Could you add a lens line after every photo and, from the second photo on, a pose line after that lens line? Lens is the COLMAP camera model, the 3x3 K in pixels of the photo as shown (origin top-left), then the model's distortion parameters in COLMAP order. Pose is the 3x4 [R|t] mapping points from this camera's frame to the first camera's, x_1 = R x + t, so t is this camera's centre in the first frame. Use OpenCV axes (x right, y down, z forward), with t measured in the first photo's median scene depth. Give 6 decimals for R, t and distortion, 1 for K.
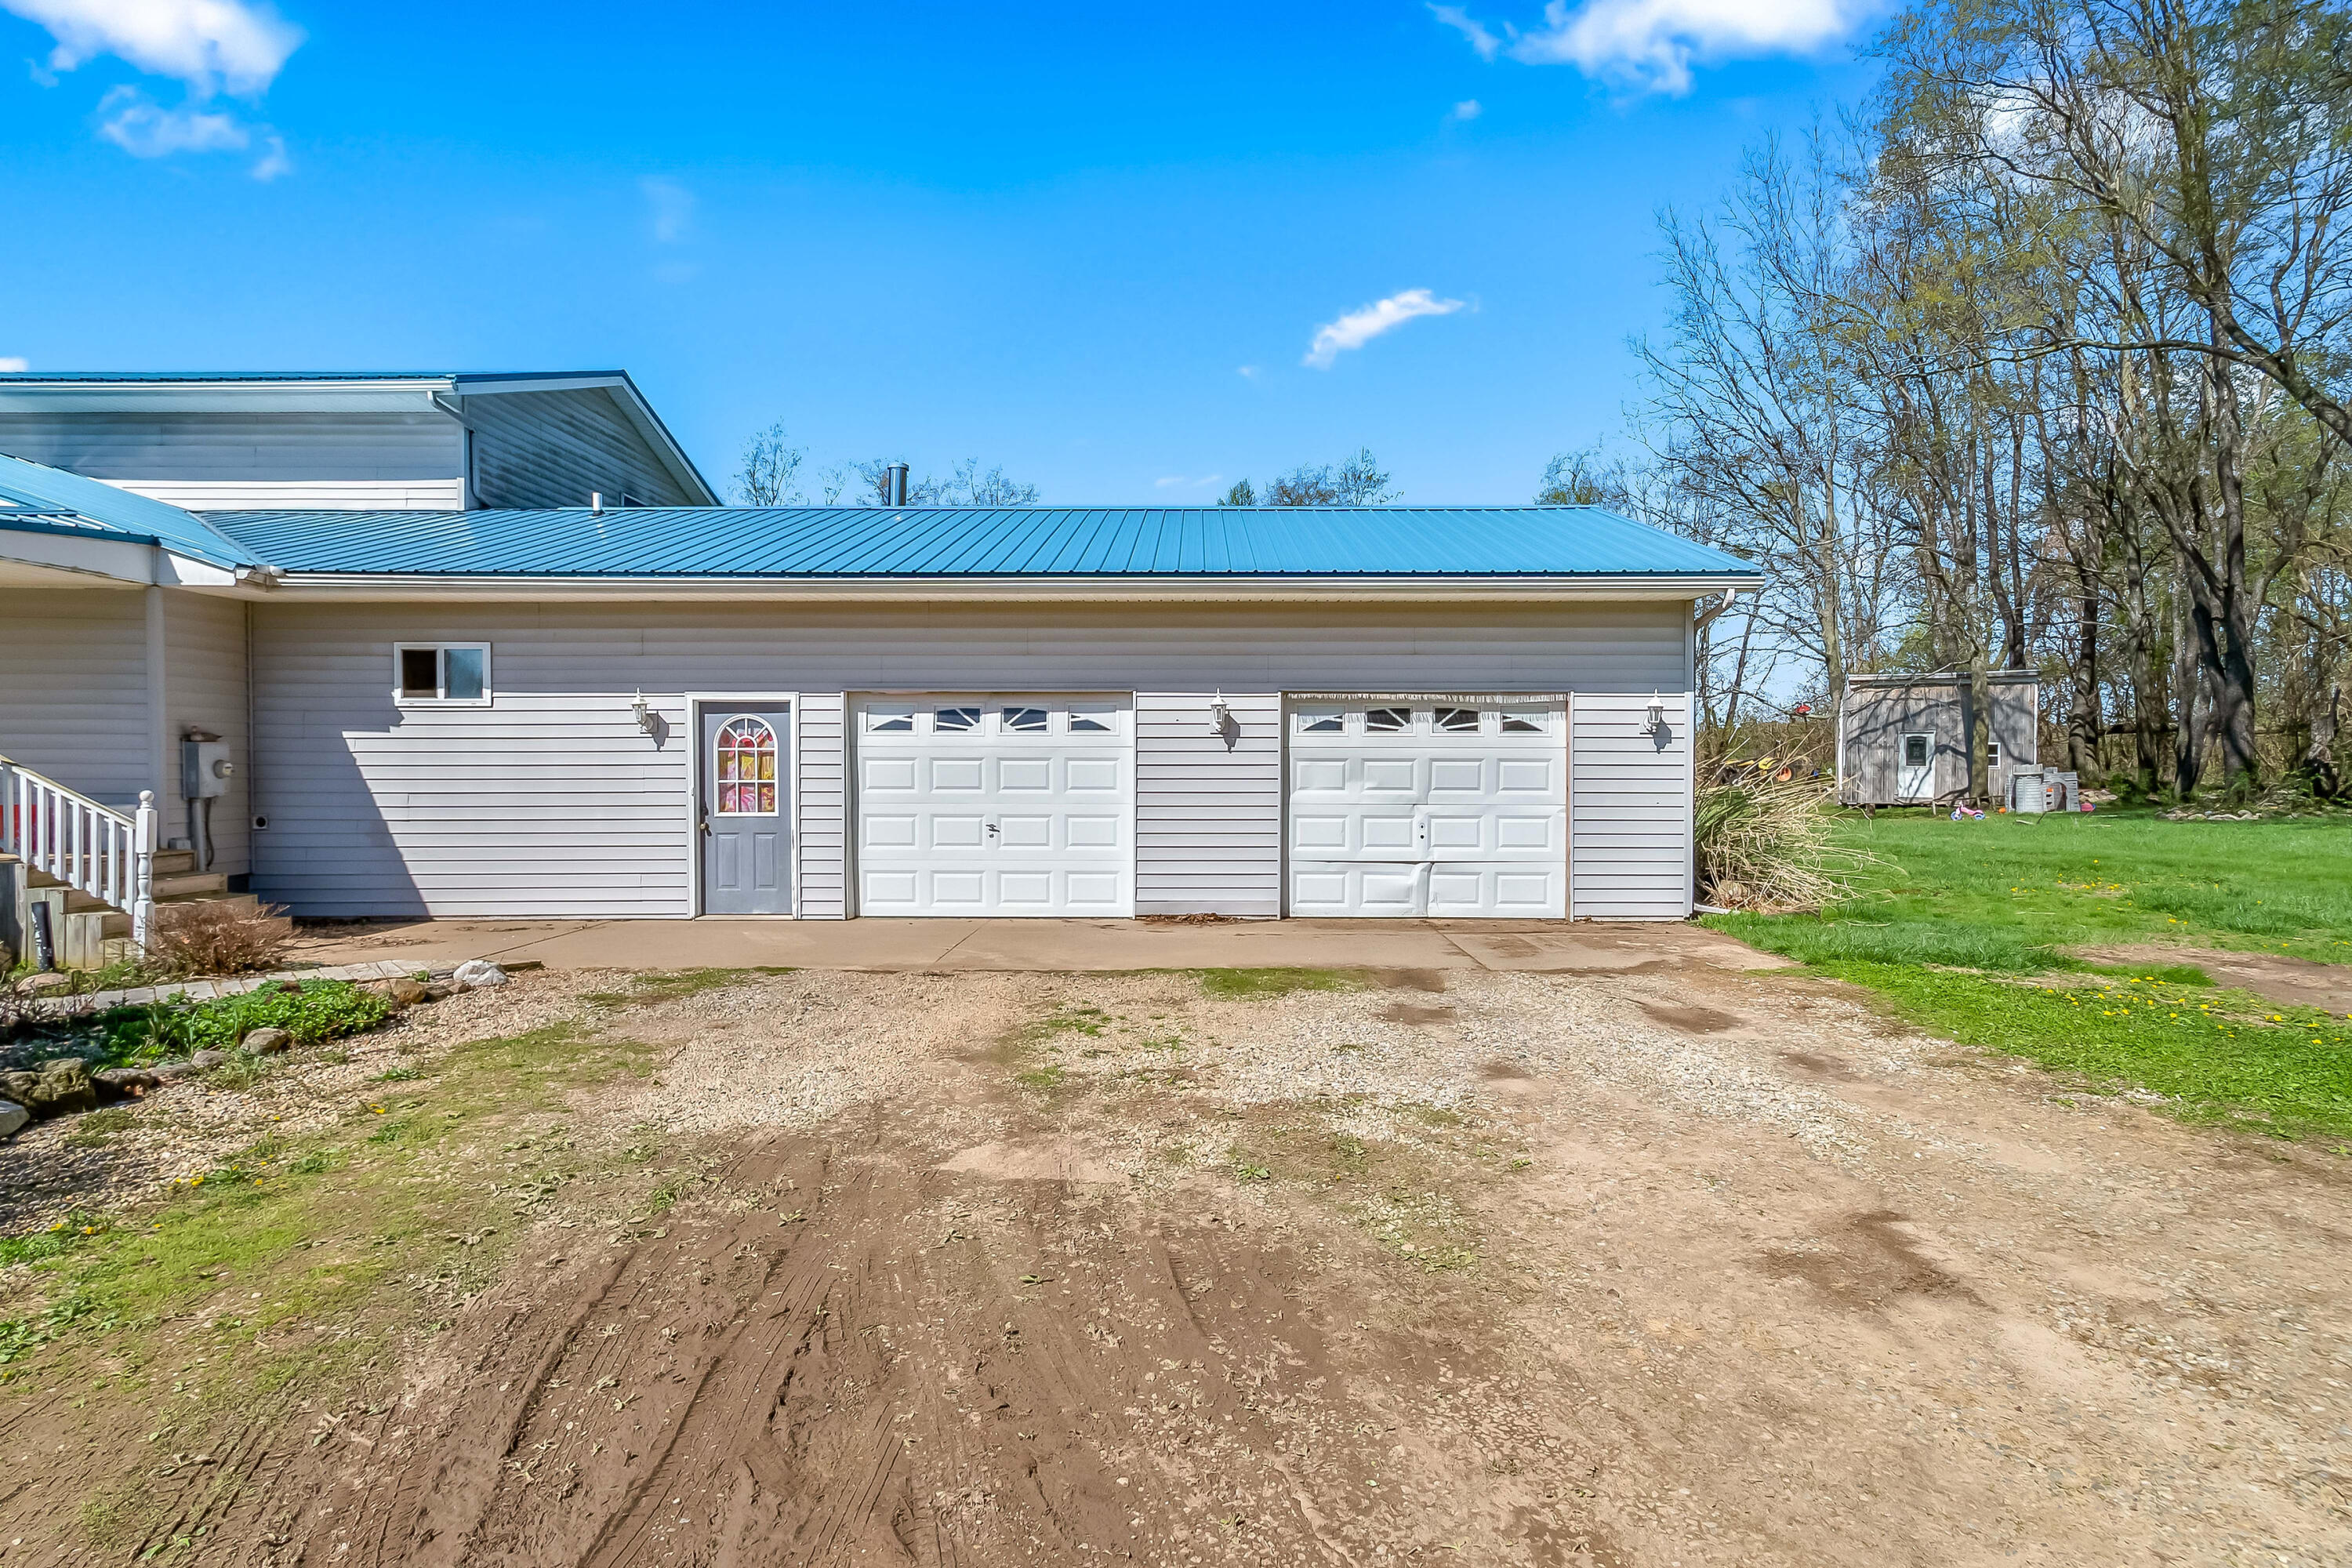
lens RADIAL K [[1194.9, 0, 1183.0], [0, 1194.9, 781.5], [0, 0, 1]] dist [0.000961, 0.001056]
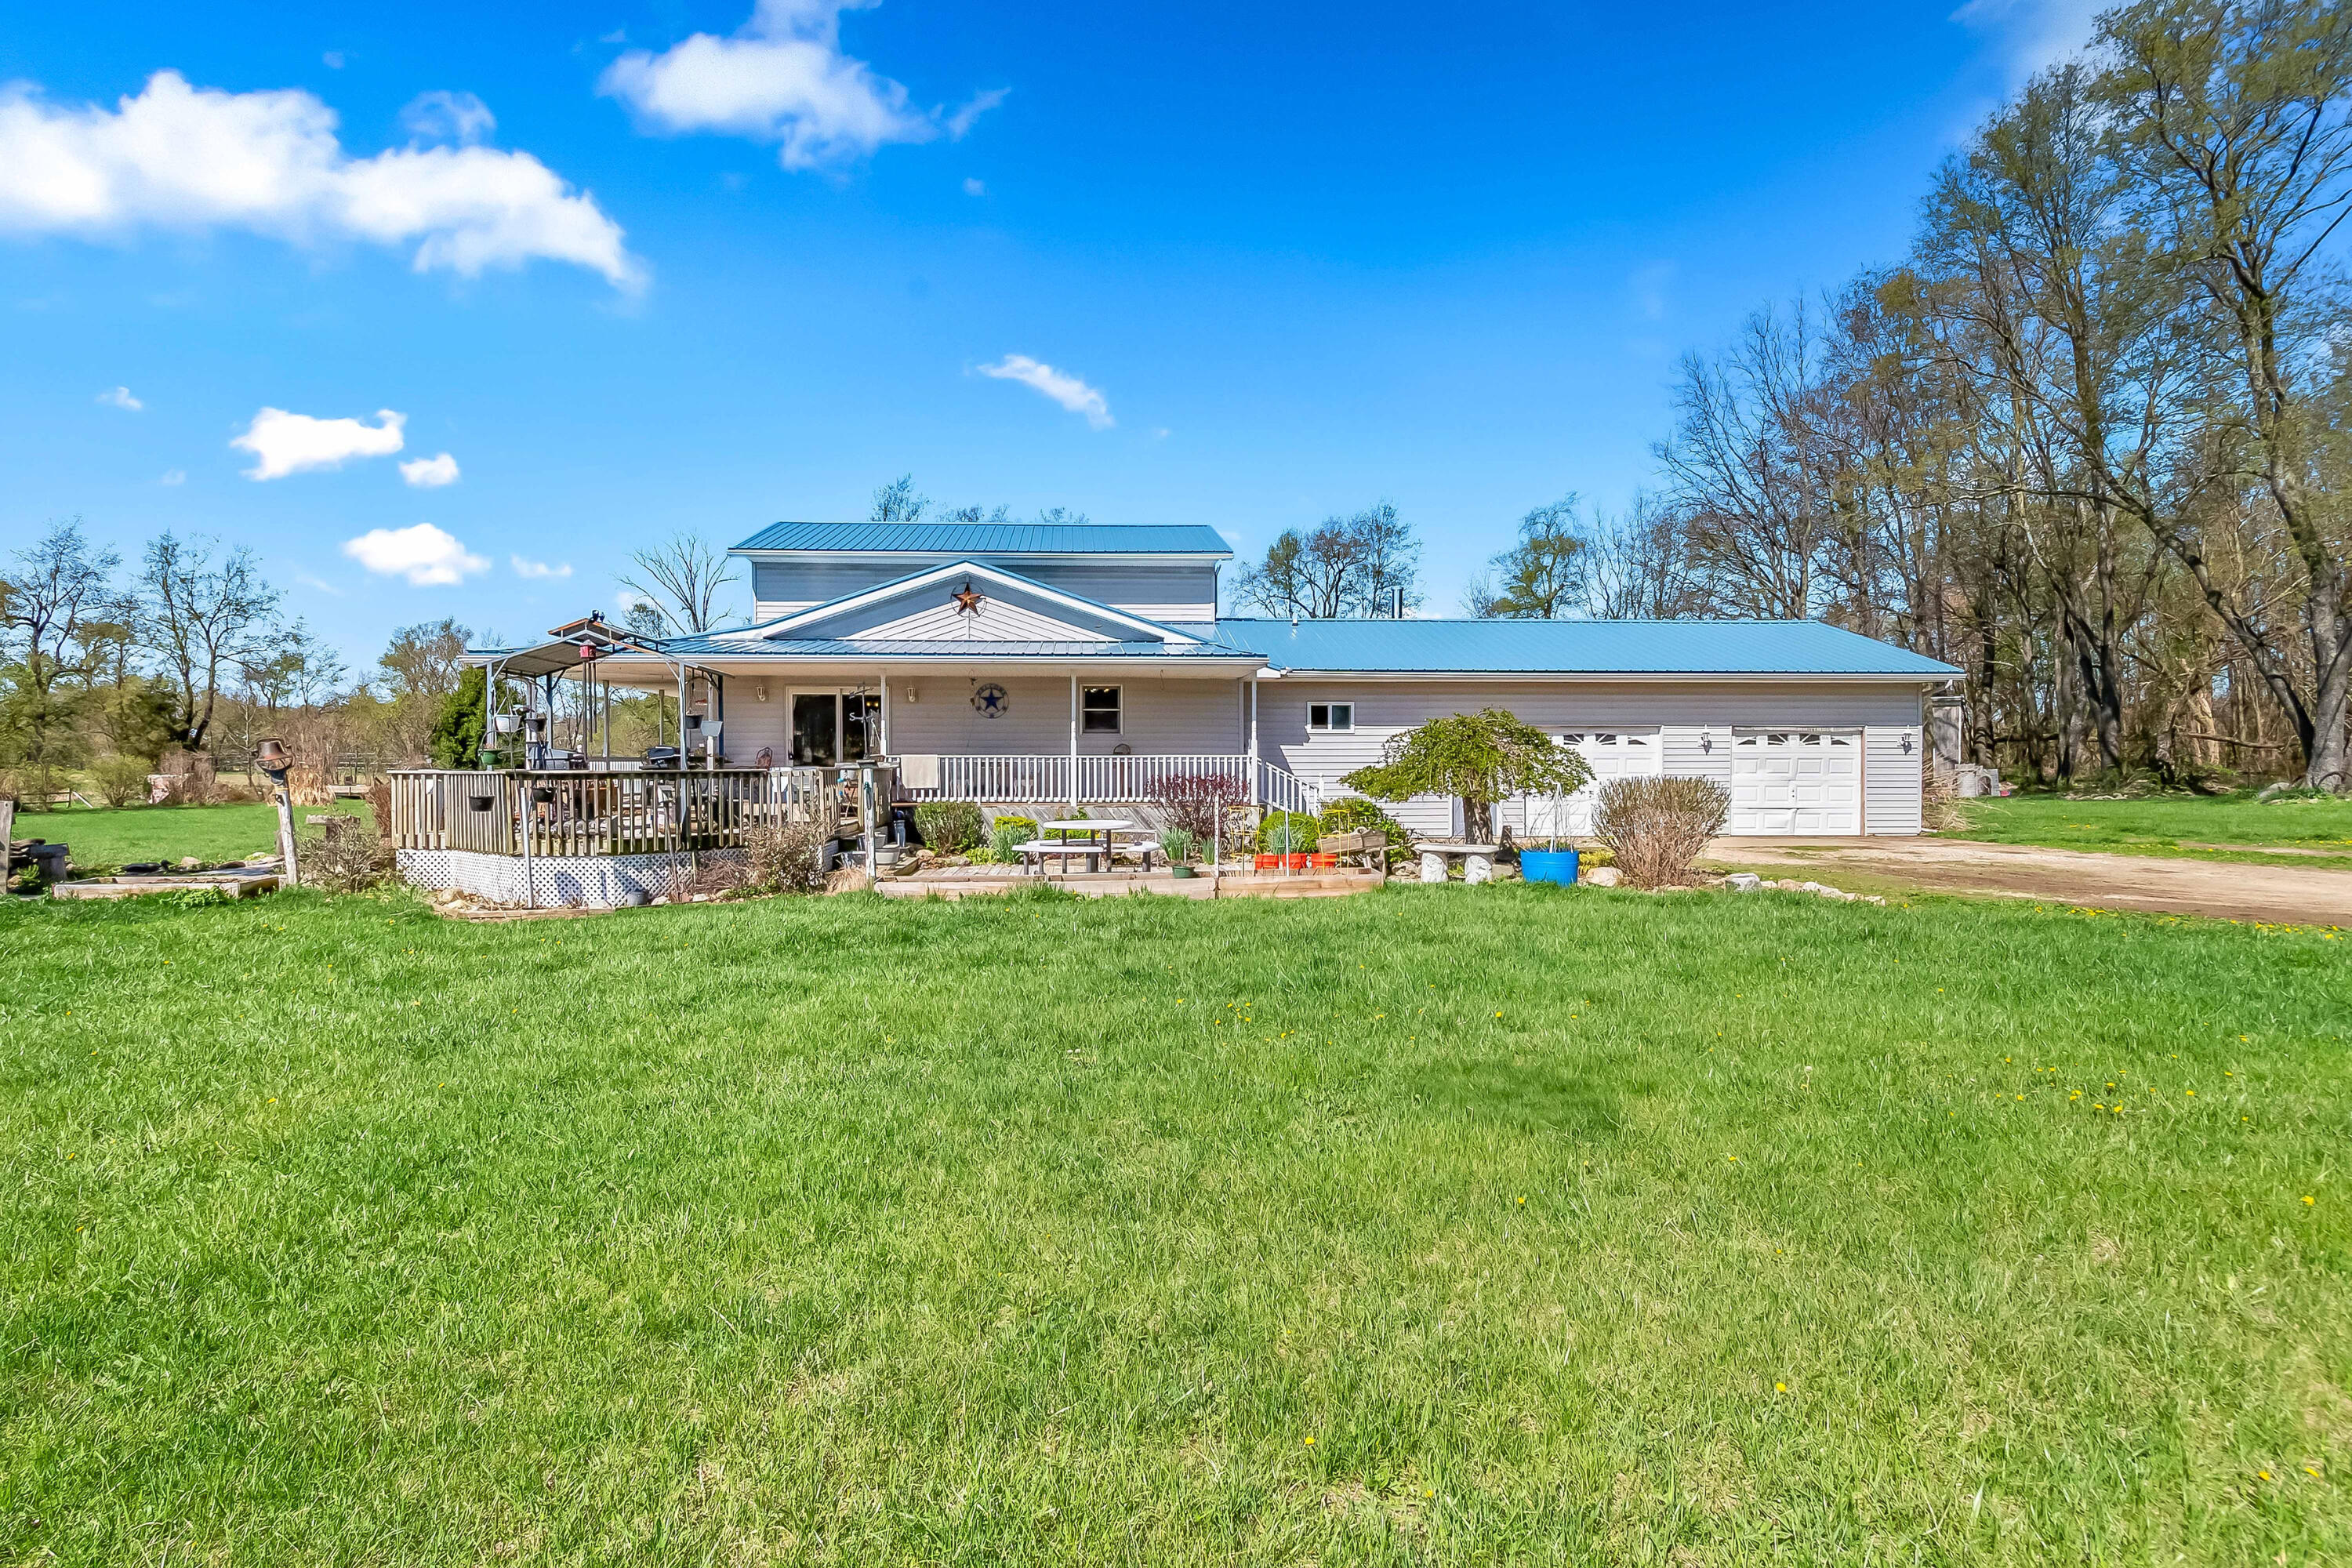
lens RADIAL K [[1194.9, 0, 1097.9], [0, 1194.9, 786.2], [0, 0, 1]] dist [0.000961, 0.001056]
pose [[0.997994, -0.003654, 0.063199, -1.132119], [0.003662, 0.999993, -0.000006, 0.025091], [-0.063198, 0.000237, 0.998001, -0.985889]]
